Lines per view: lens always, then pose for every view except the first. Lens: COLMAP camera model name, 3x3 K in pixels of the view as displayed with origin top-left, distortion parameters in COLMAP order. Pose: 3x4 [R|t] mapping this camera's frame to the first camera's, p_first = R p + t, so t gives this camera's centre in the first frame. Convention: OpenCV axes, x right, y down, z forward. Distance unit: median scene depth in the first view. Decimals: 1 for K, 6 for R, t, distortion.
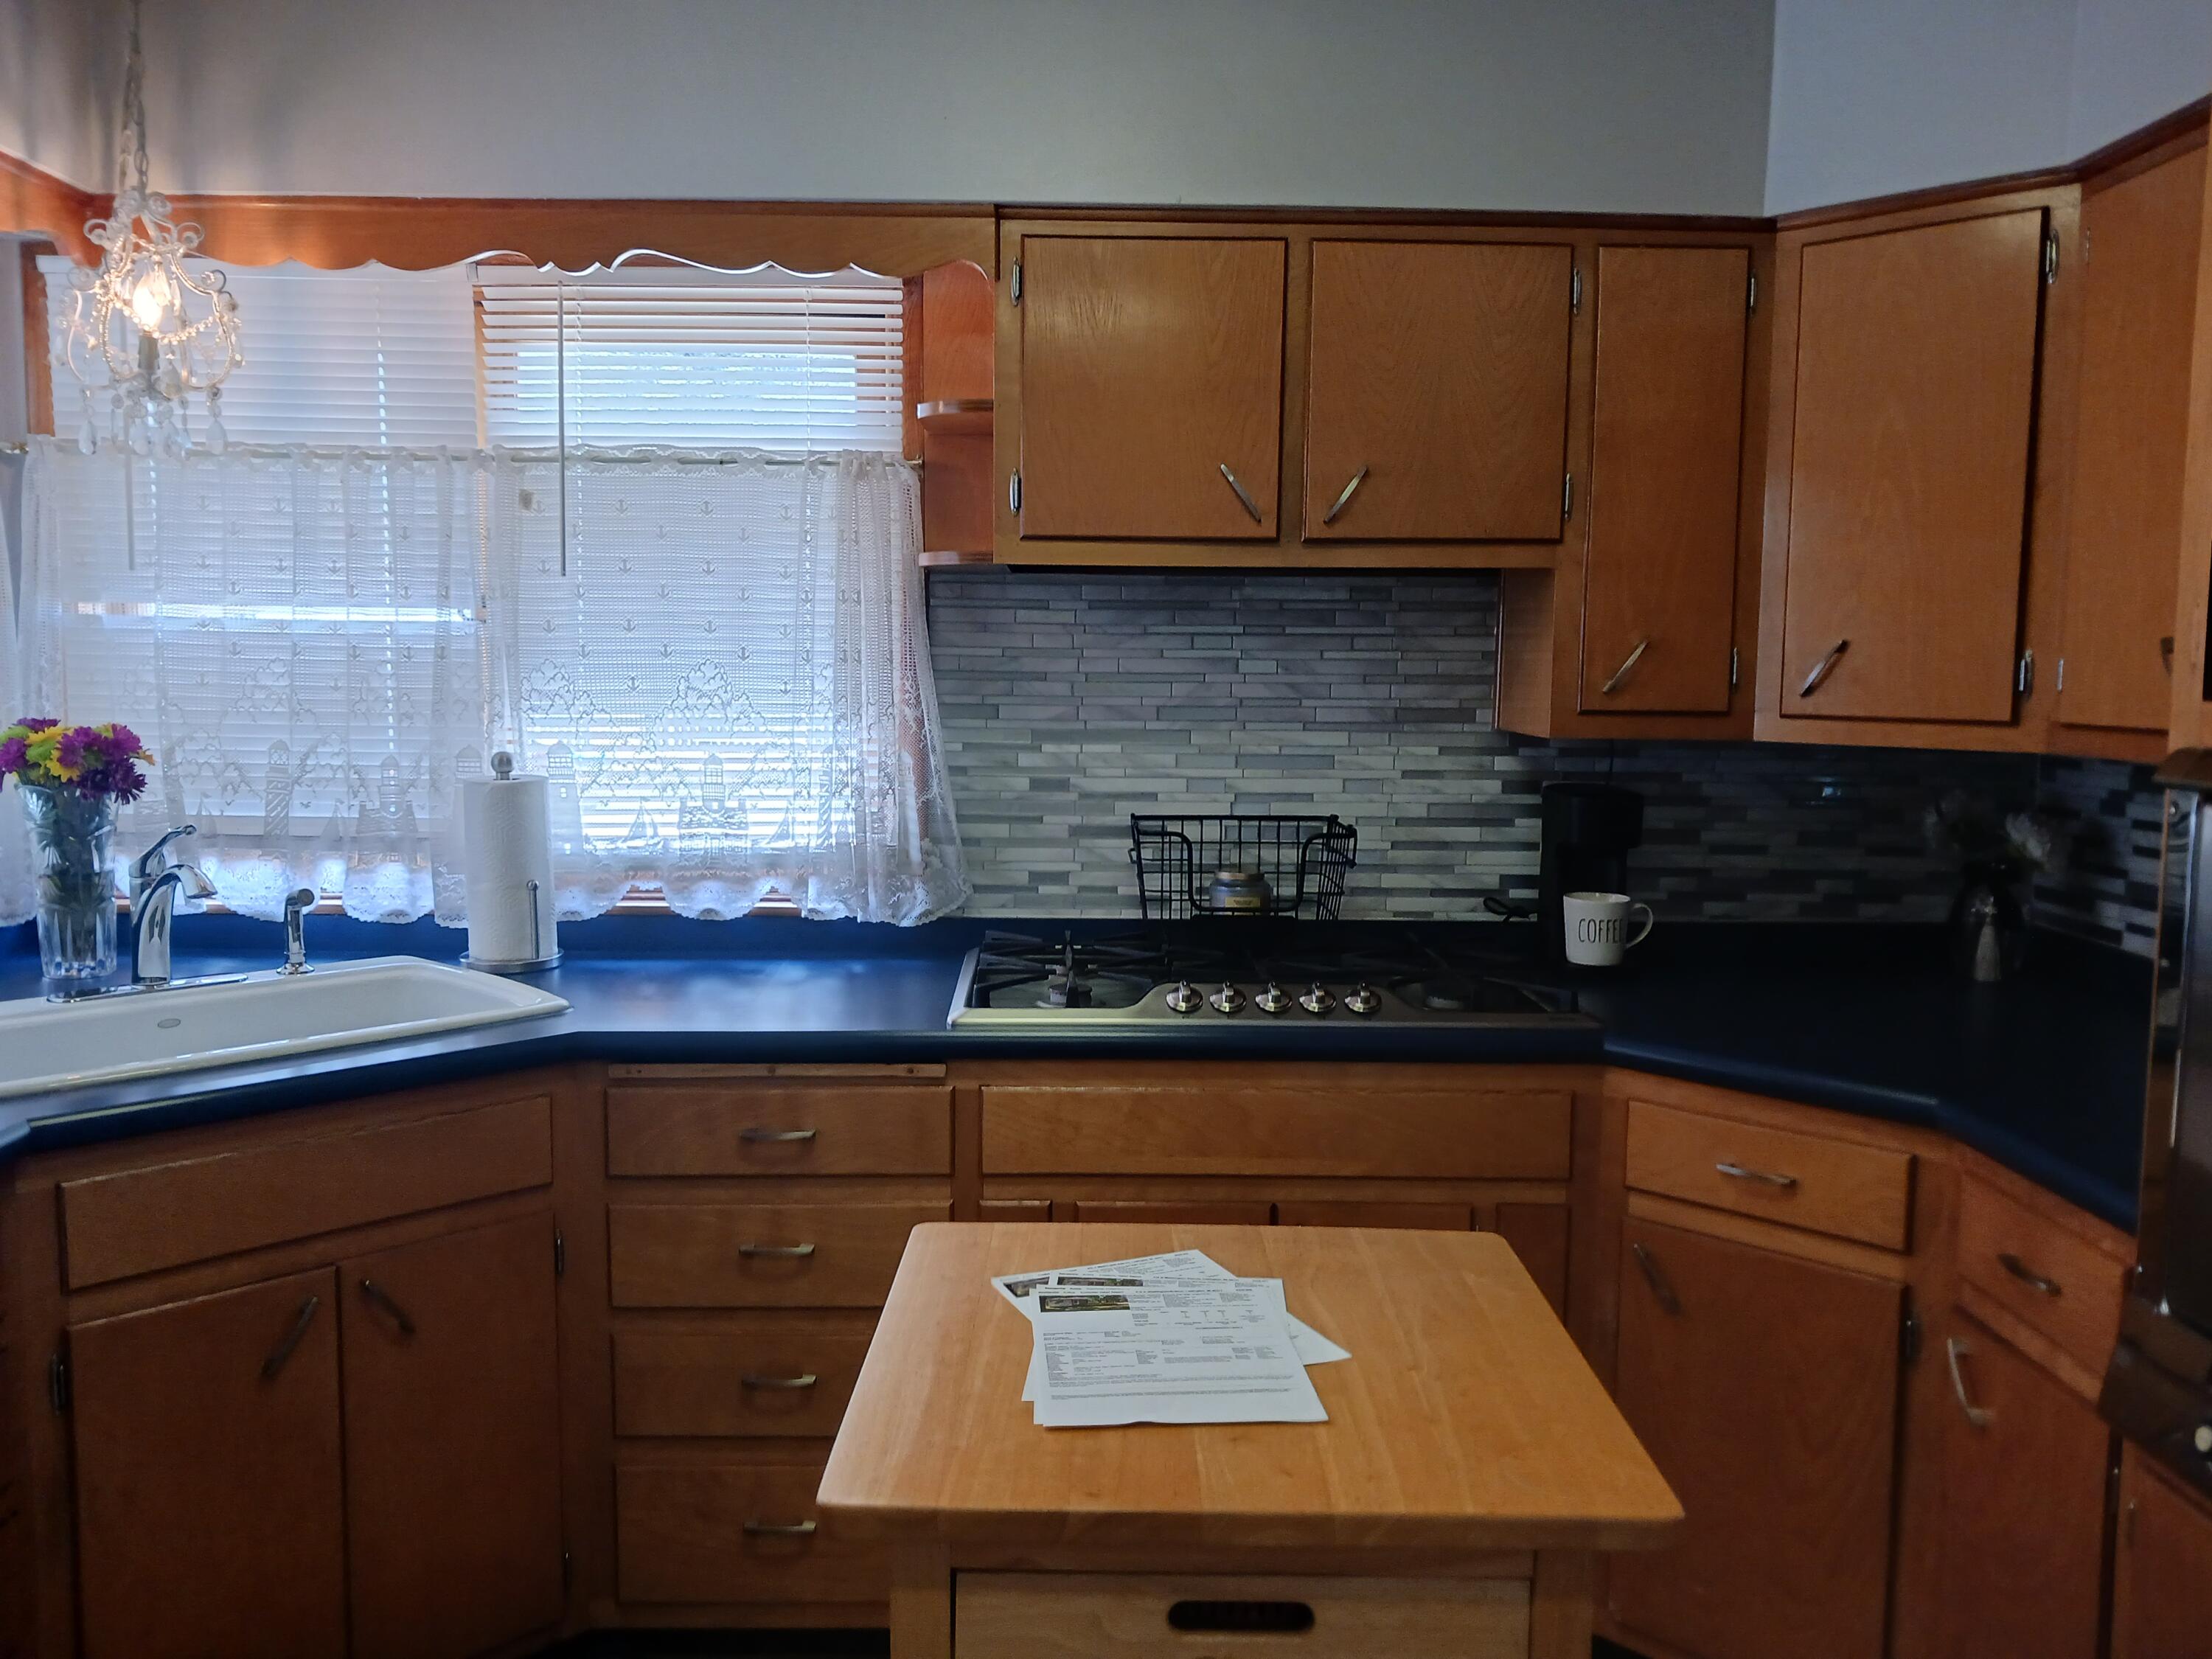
lens RADIAL K [[1727.0, 0, 1106.0], [0, 1727.0, 829.5], [0, 0, 1]] dist [-0.002905, -0.002885]
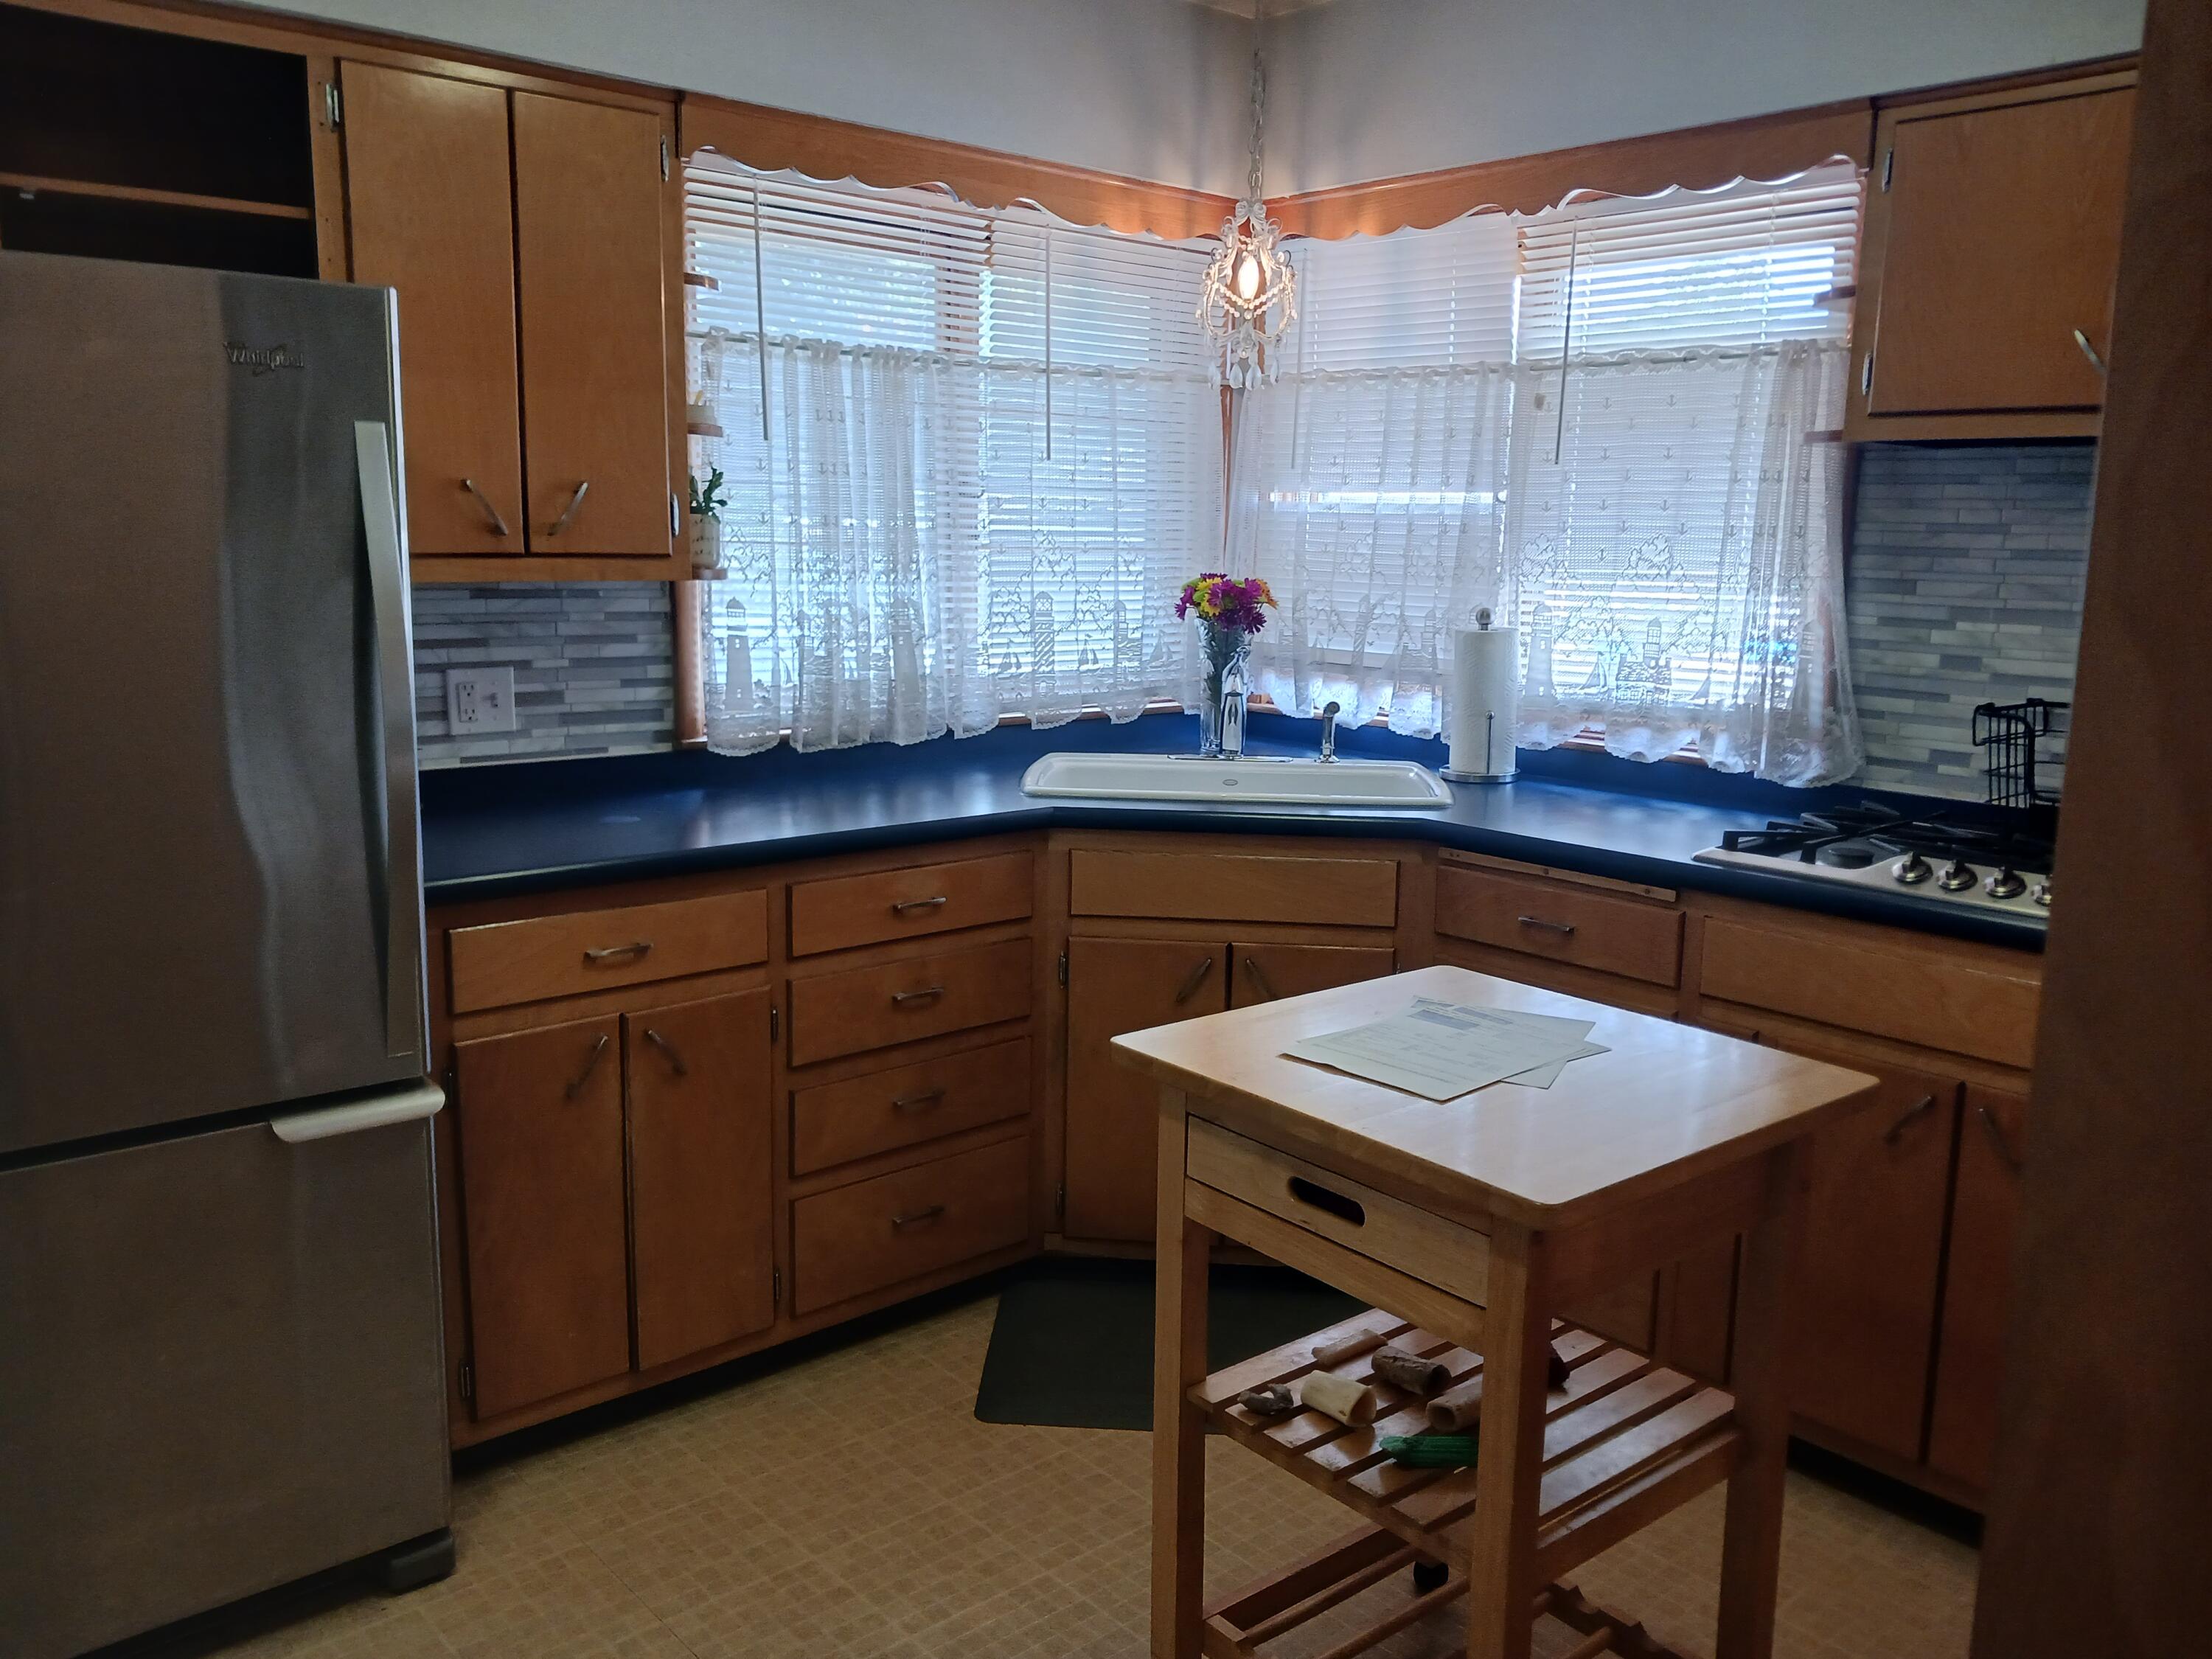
lens RADIAL K [[1742.7, 0, 1079.8], [0, 1742.7, 830.5], [0, 0, 1]] dist [0.046113, -0.084649]
pose [[0.623522, 0.134357, -0.770174, 0.449410], [-0.088571, 0.990920, 0.101160, 0.012533], [0.776772, 0.005139, 0.629760, -0.026931]]
